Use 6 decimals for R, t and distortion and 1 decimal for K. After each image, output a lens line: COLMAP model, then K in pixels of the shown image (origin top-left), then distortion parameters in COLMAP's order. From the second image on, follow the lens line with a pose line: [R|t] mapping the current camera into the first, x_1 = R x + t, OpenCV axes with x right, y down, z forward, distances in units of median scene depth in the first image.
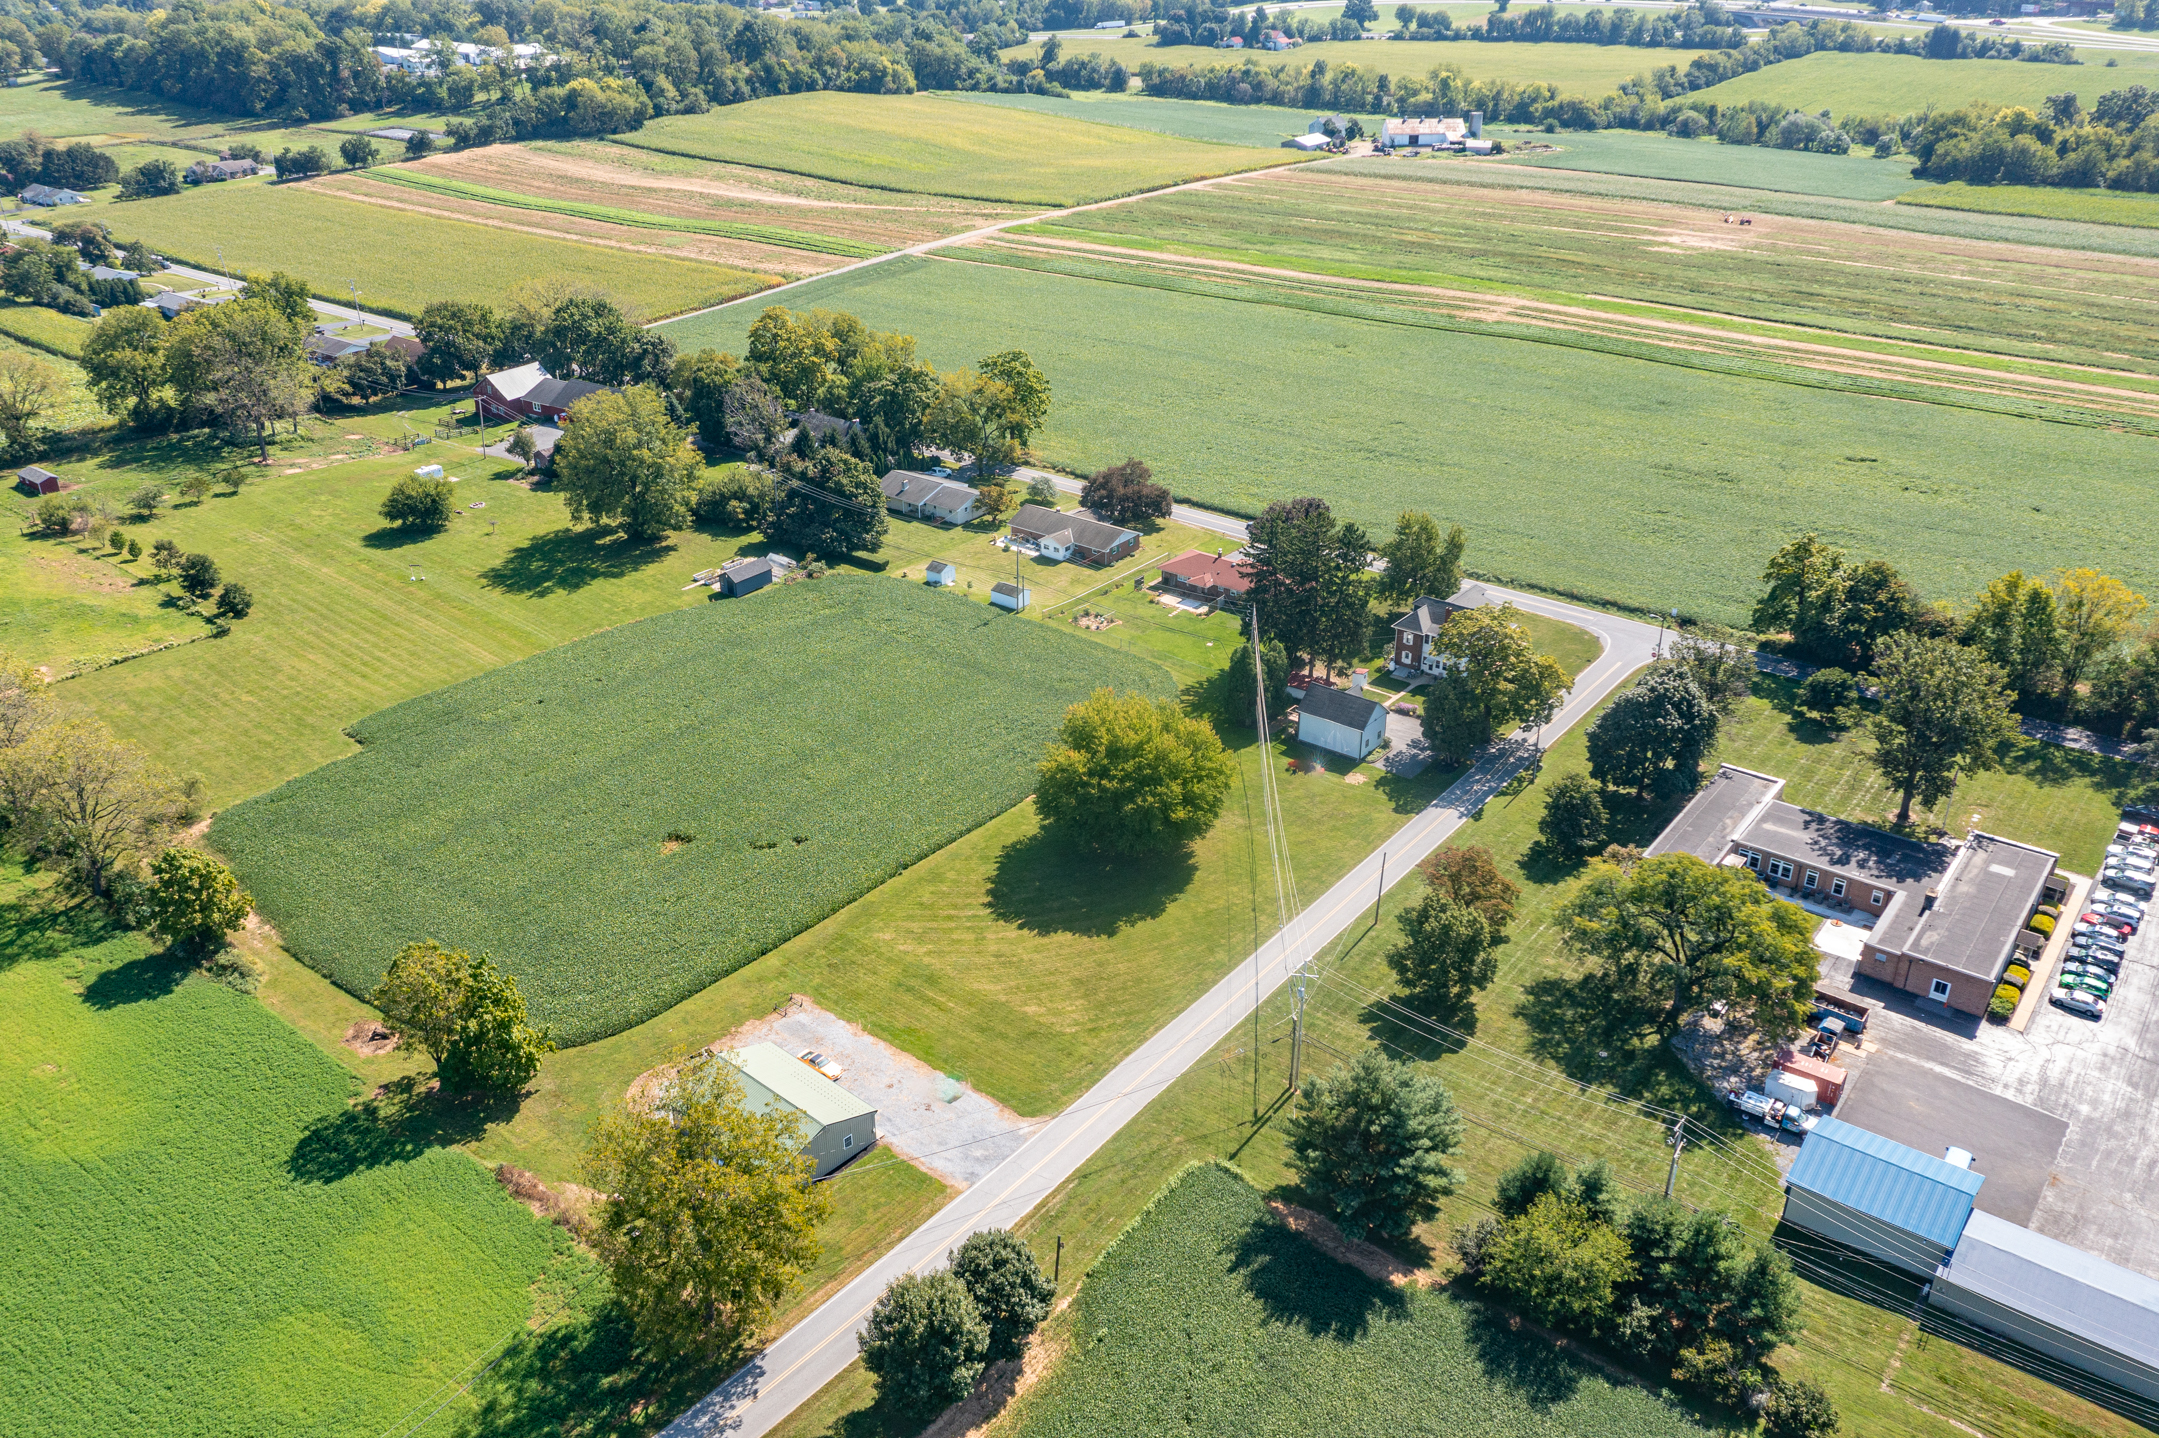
lens RADIAL K [[1722.8, 0, 1079.5], [0, 1722.8, 719.0], [0, 0, 1]] dist [0.004971, 0.000722]
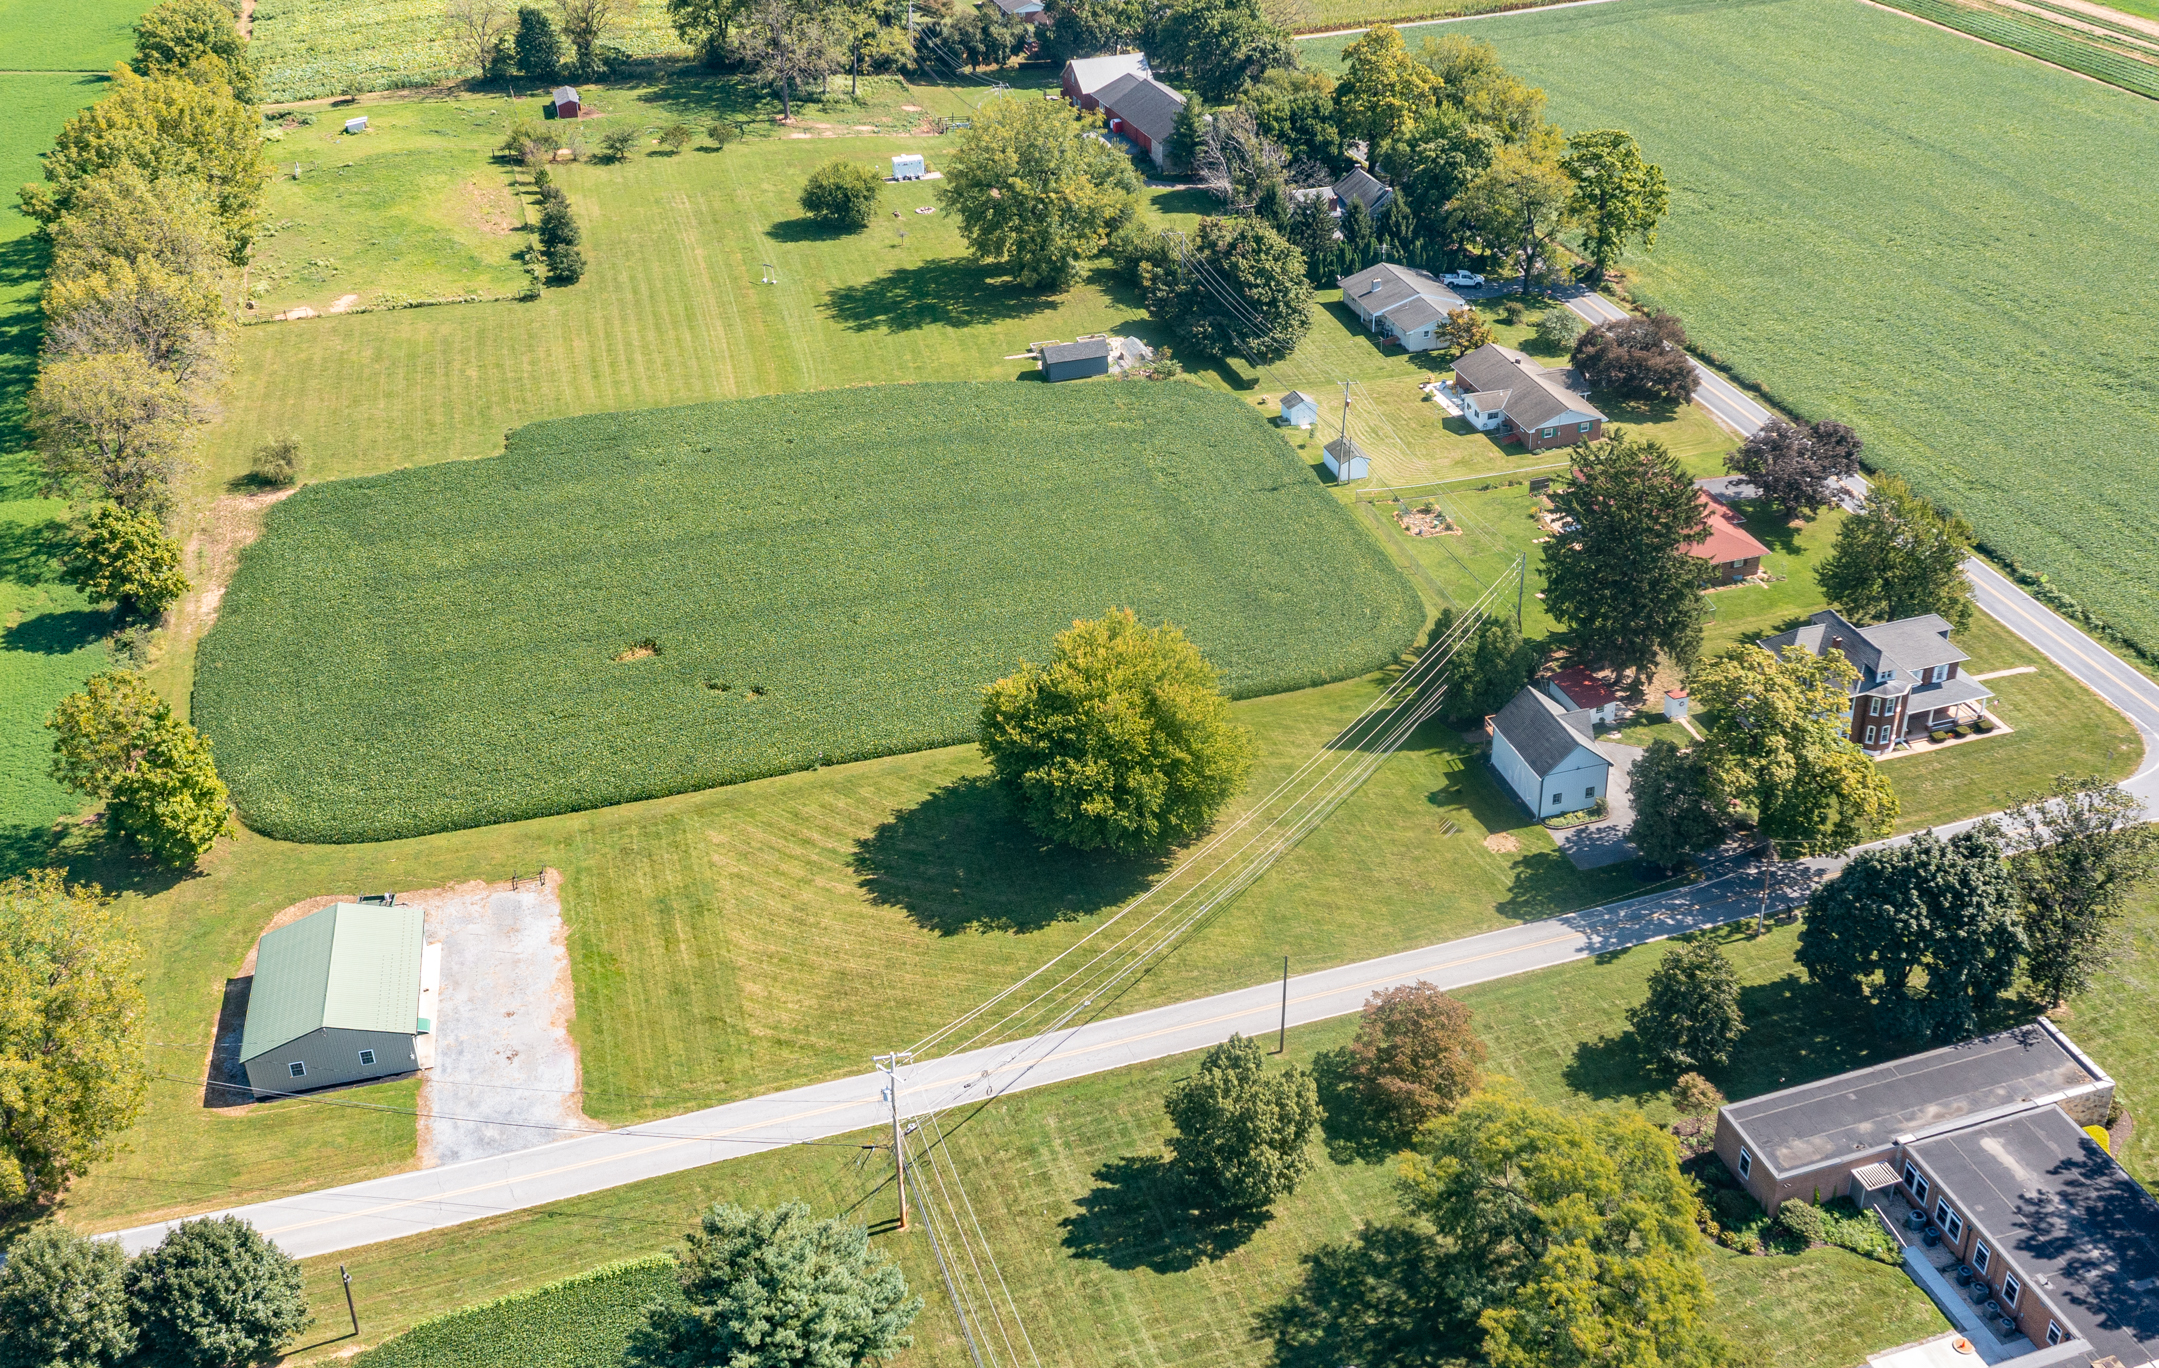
lens RADIAL K [[2053.4, 0, 1079.5], [0, 2053.4, 684.0], [0, 0, 1]] dist [-0.005378, -0.009322]
pose [[0.838483, 0.287033, -0.463204, 0.288464], [-0.244525, 0.957829, 0.150901, -0.081338], [0.486984, -0.013262, 0.873310, 0.165838]]
